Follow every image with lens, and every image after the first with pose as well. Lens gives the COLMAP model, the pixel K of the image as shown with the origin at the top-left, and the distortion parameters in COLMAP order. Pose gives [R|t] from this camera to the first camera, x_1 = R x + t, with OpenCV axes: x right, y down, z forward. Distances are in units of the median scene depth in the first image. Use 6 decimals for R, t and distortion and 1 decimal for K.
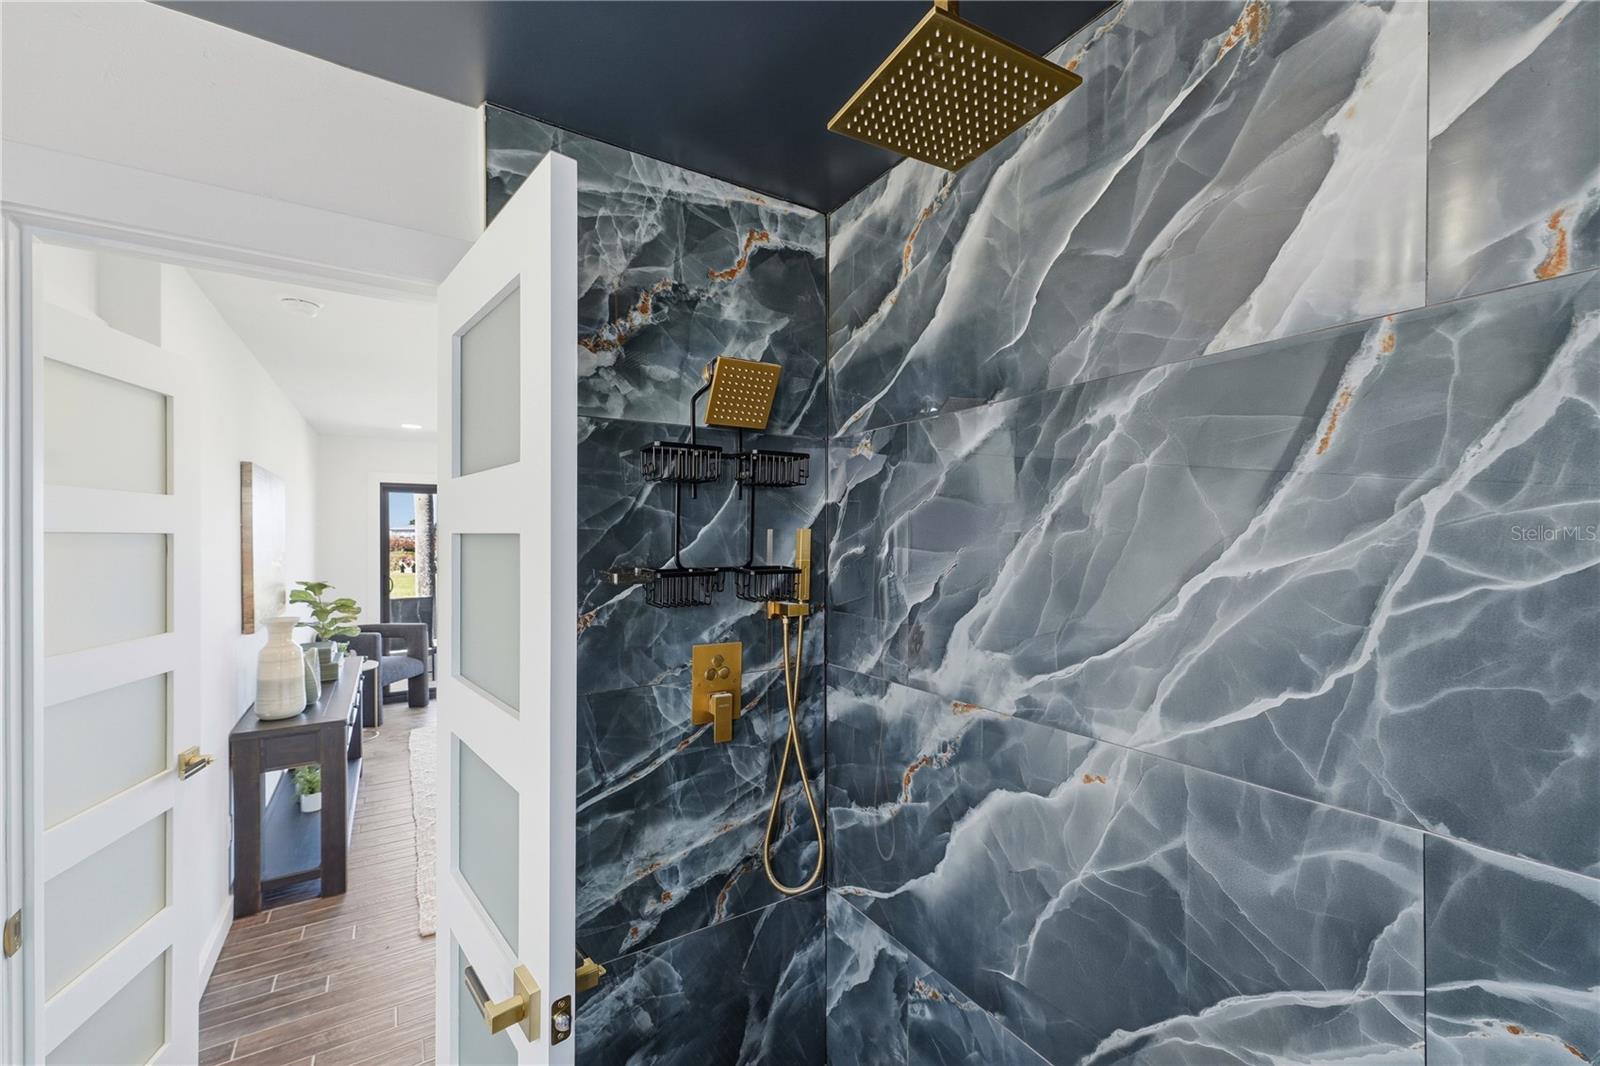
lens RADIAL K [[642.3, 0, 796.5], [0, 642.3, 535.3], [0, 0, 1]] dist [-0.000077, 0.000092]
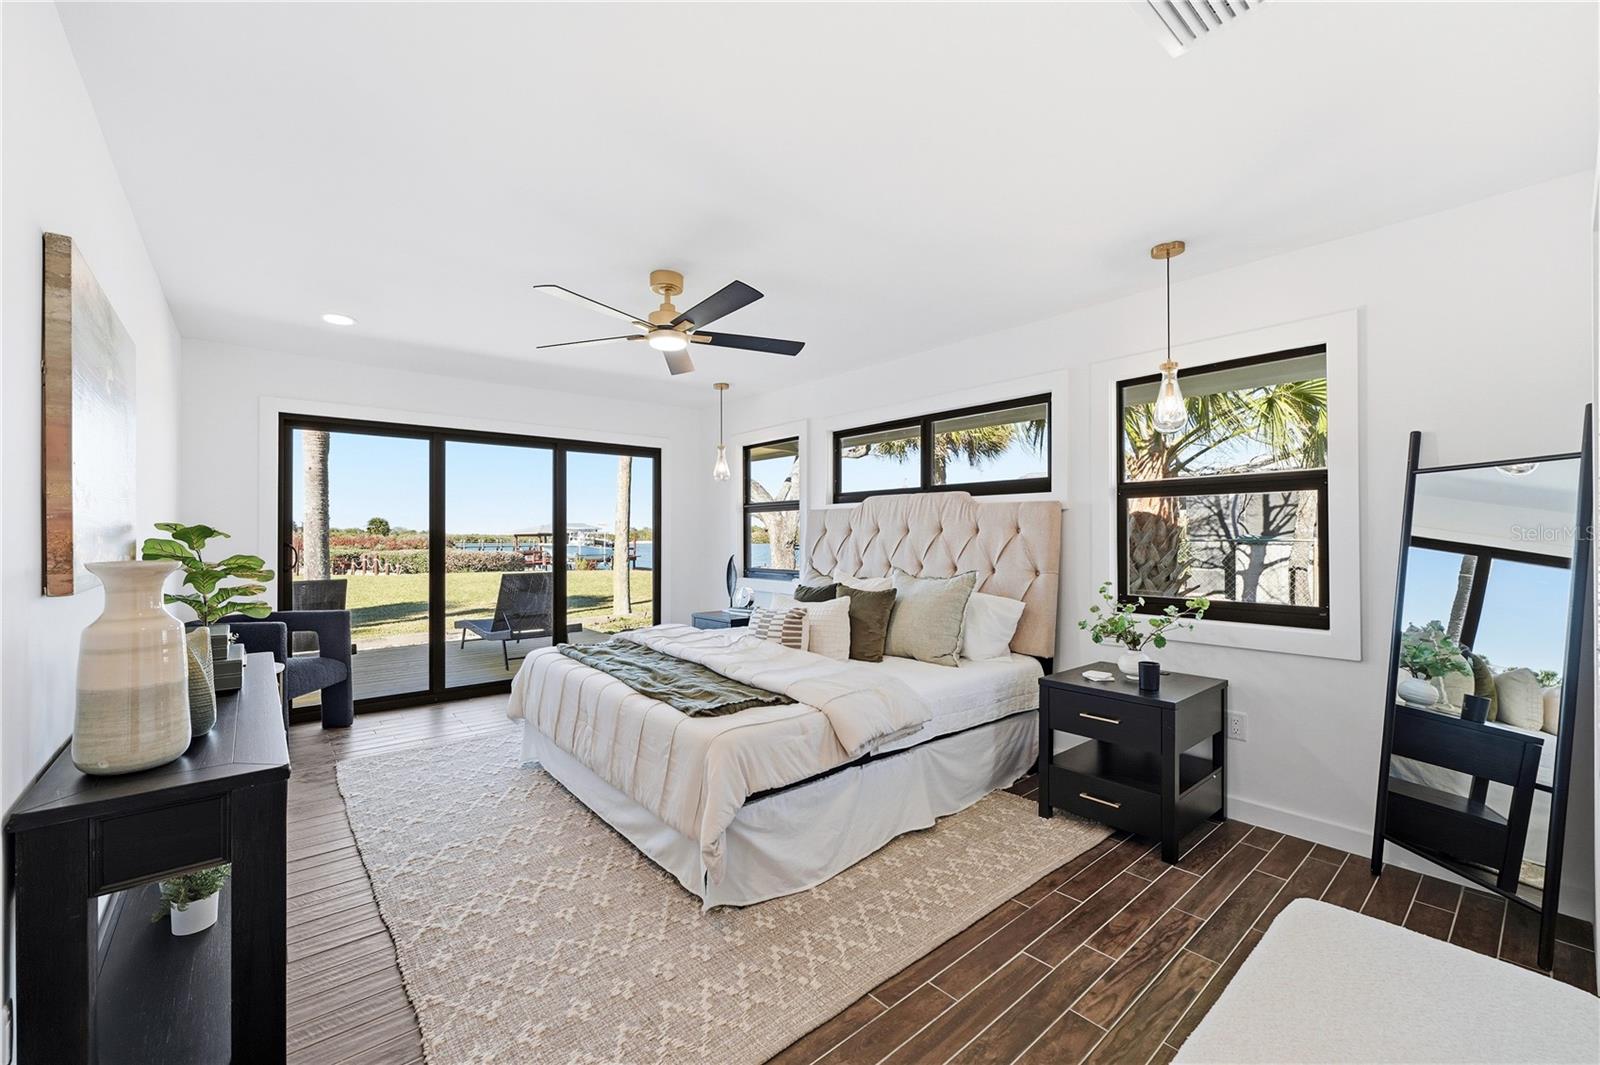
lens RADIAL K [[648.7, 0, 800.0], [0, 648.7, 537.7], [0, 0, 1]] dist [0.001856, 0.000160]
pose [[0.990137, 0.008688, 0.139832, -0.303544], [-0.008798, 0.999961, 0.000164, 0.085835], [-0.139826, -0.001392, 0.990175, 0.358907]]
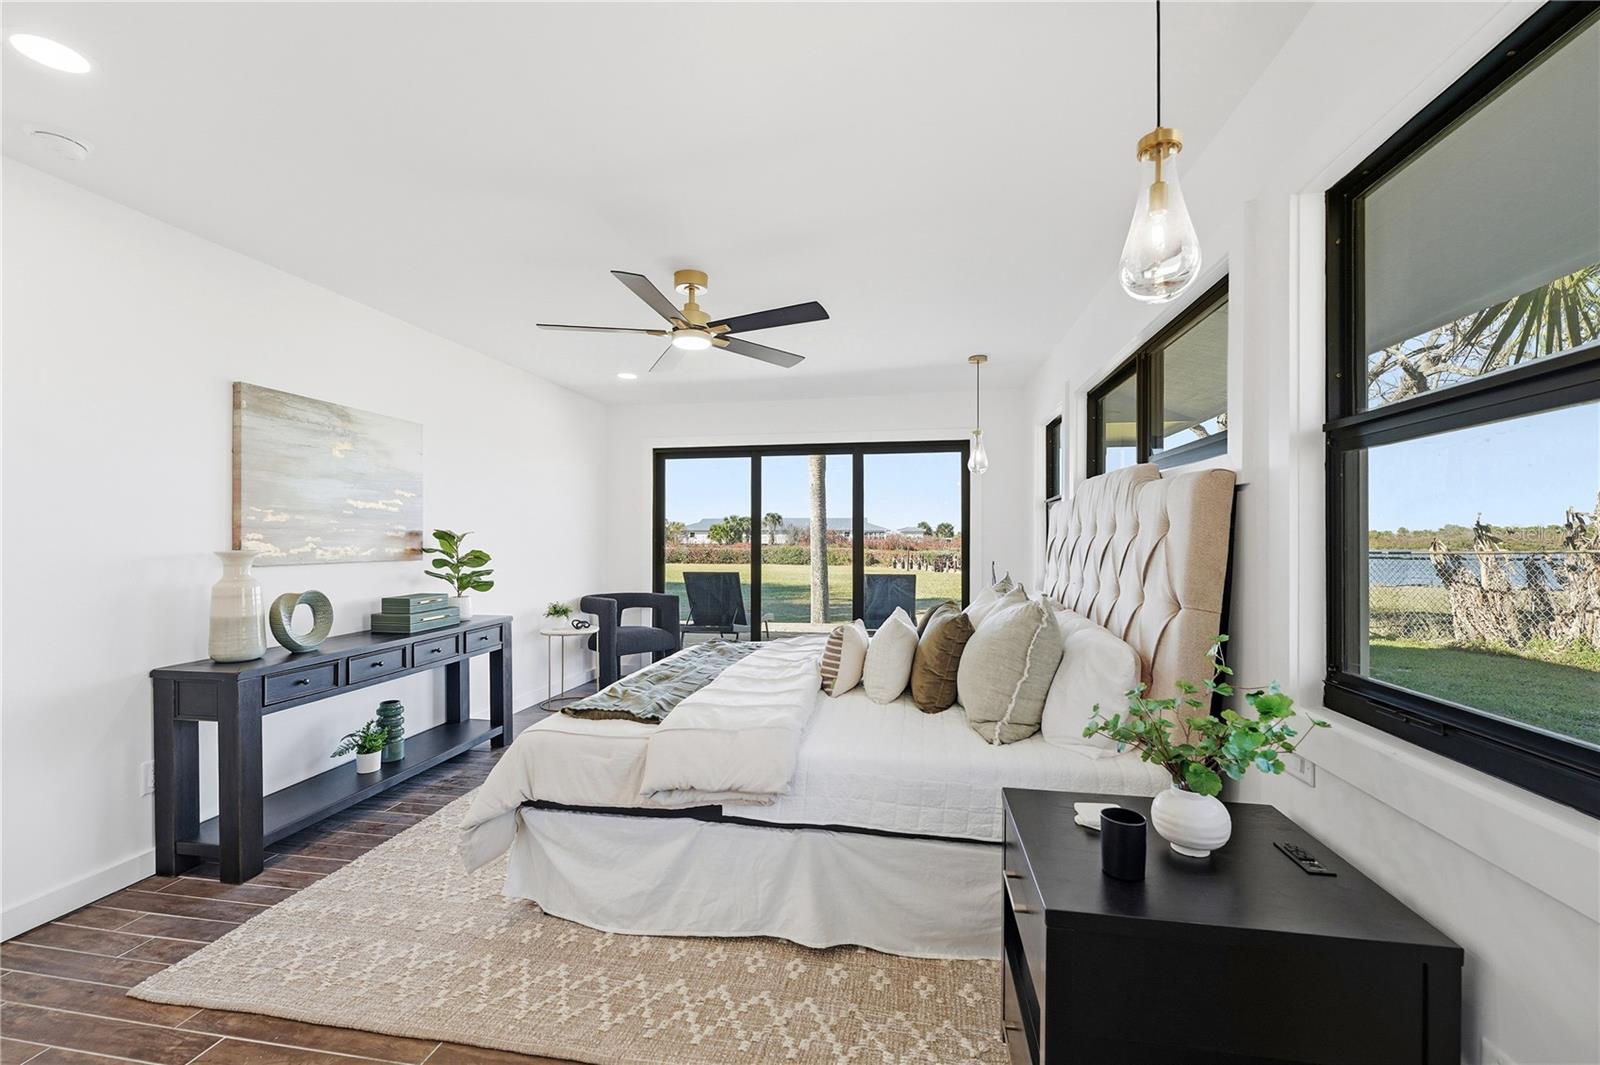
lens RADIAL K [[661.3, 0, 796.3], [0, 661.3, 545.2], [0, 0, 1]] dist [0.000717, 0.000142]
pose [[0.738461, 0.017293, -0.674074, 0.328442], [-0.009621, 0.999840, 0.015110, 0.080967], [0.674227, -0.004672, 0.738509, 0.684258]]
